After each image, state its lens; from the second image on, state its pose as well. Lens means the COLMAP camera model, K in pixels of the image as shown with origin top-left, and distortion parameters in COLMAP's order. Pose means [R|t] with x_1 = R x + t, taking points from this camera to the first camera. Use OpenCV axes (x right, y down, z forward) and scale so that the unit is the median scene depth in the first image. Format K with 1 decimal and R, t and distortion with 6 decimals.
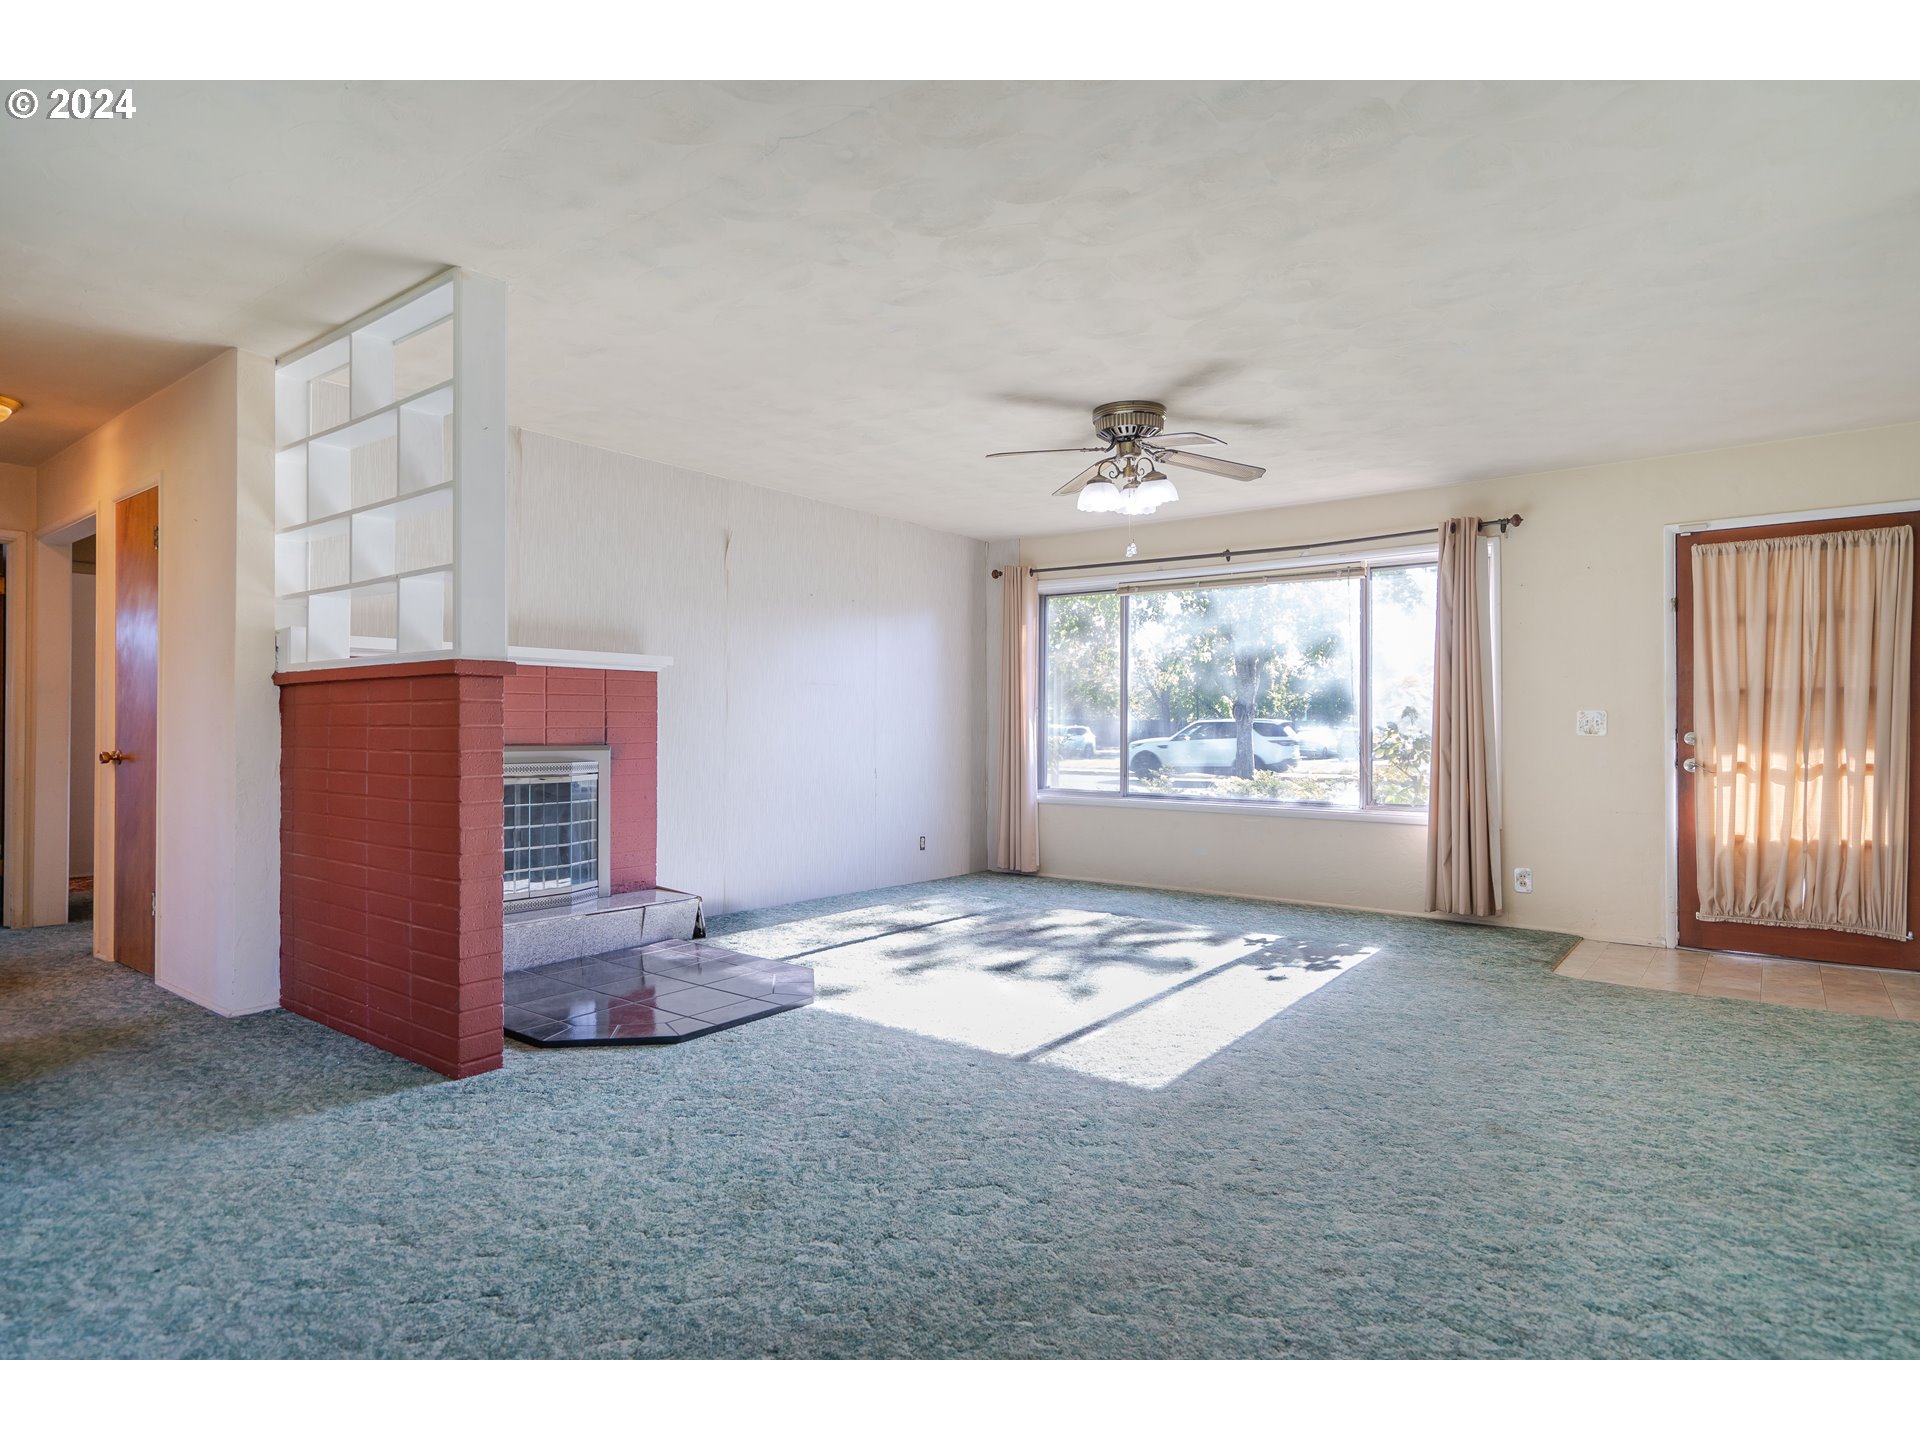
lens RADIAL K [[1055.5, 0, 958.1], [0, 1055.5, 726.1], [0, 0, 1]] dist [0.004022, 0.000131]
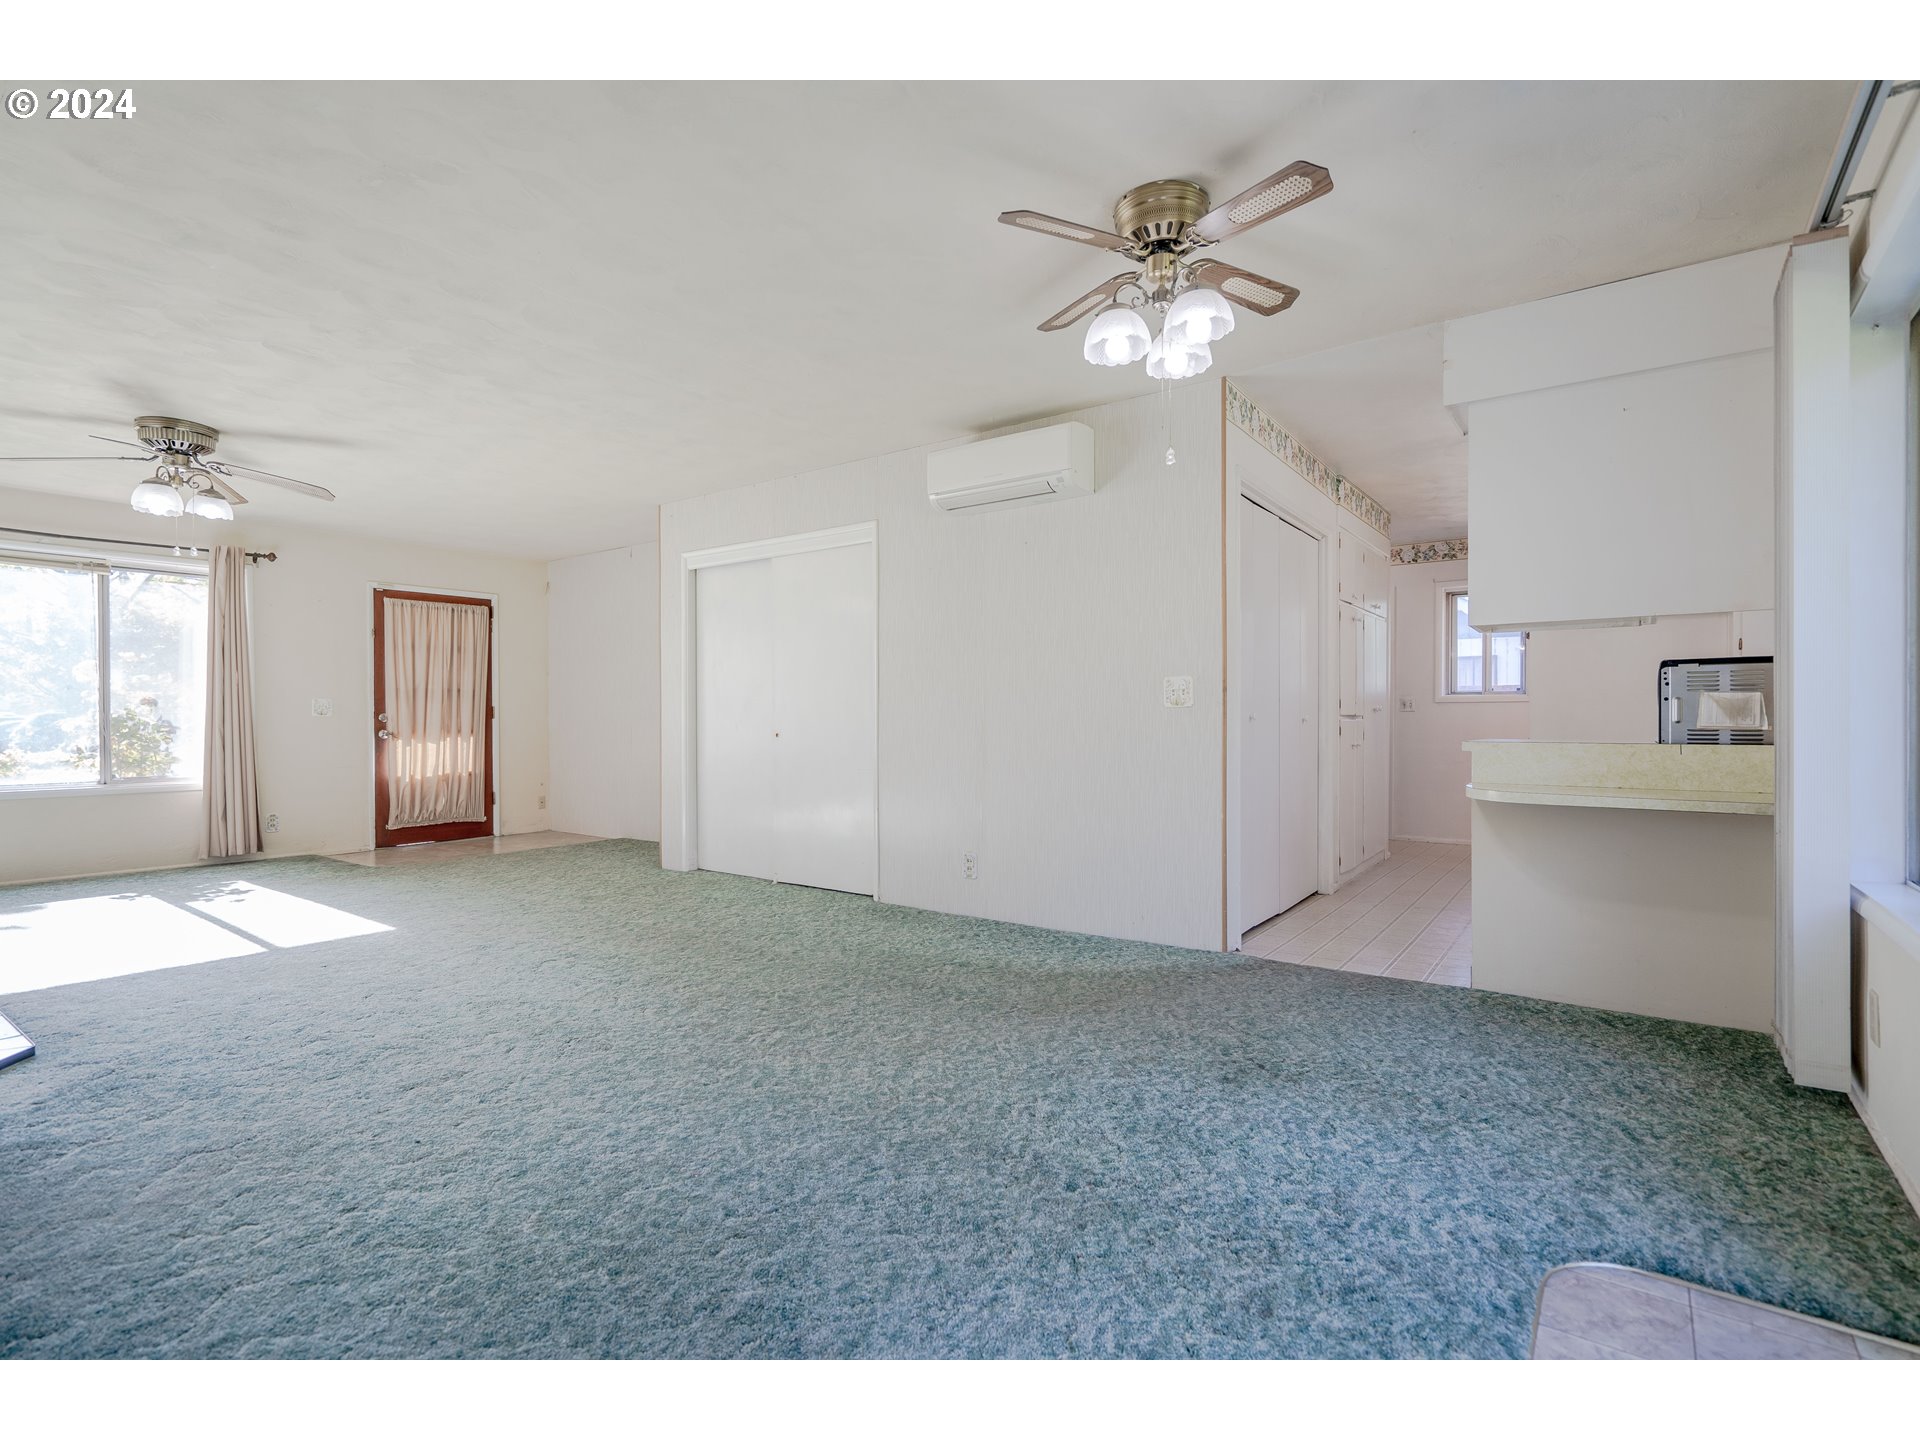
lens RADIAL K [[882.8, 0, 962.8], [0, 882.8, 717.6], [0, 0, 1]] dist [-0.000051, 0.000510]
pose [[-0.019618, -0.002656, 0.999804, -0.783998], [0.001408, 0.999995, 0.002684, 0.011296], [-0.999807, 0.001460, -0.019614, 0.174151]]
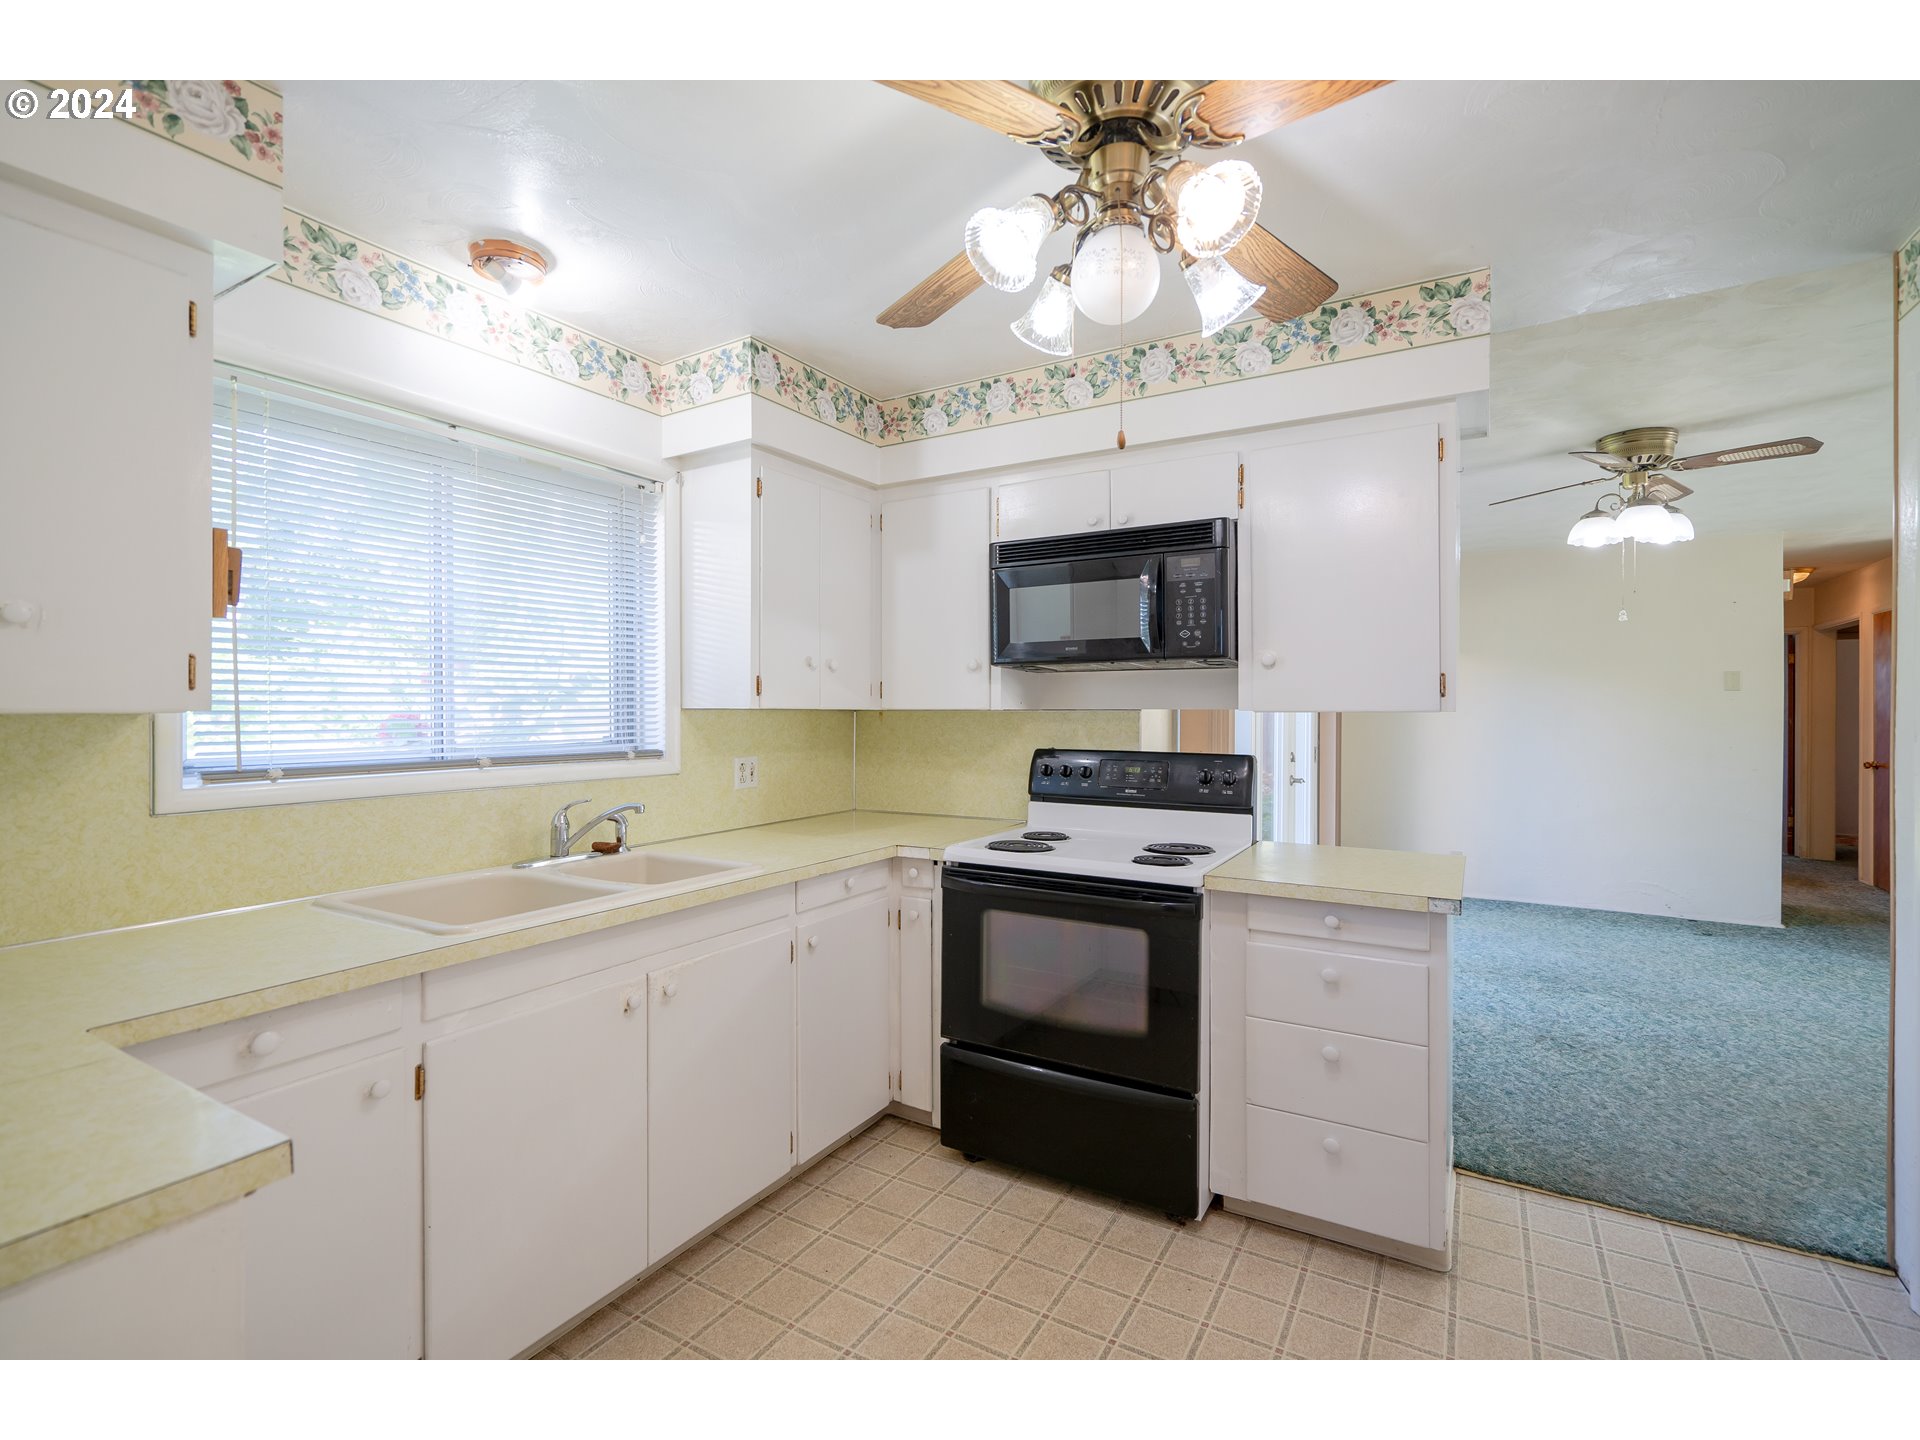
lens RADIAL K [[882.8, 0, 952.6], [0, 882.8, 715.9], [0, 0, 1]] dist [-0.000051, 0.000510]
pose [[0.119087, -0.003311, -0.992878, 0.420857], [0.004179, 0.999987, -0.002834, -0.051151], [0.992875, -0.003812, 0.119099, -0.617064]]
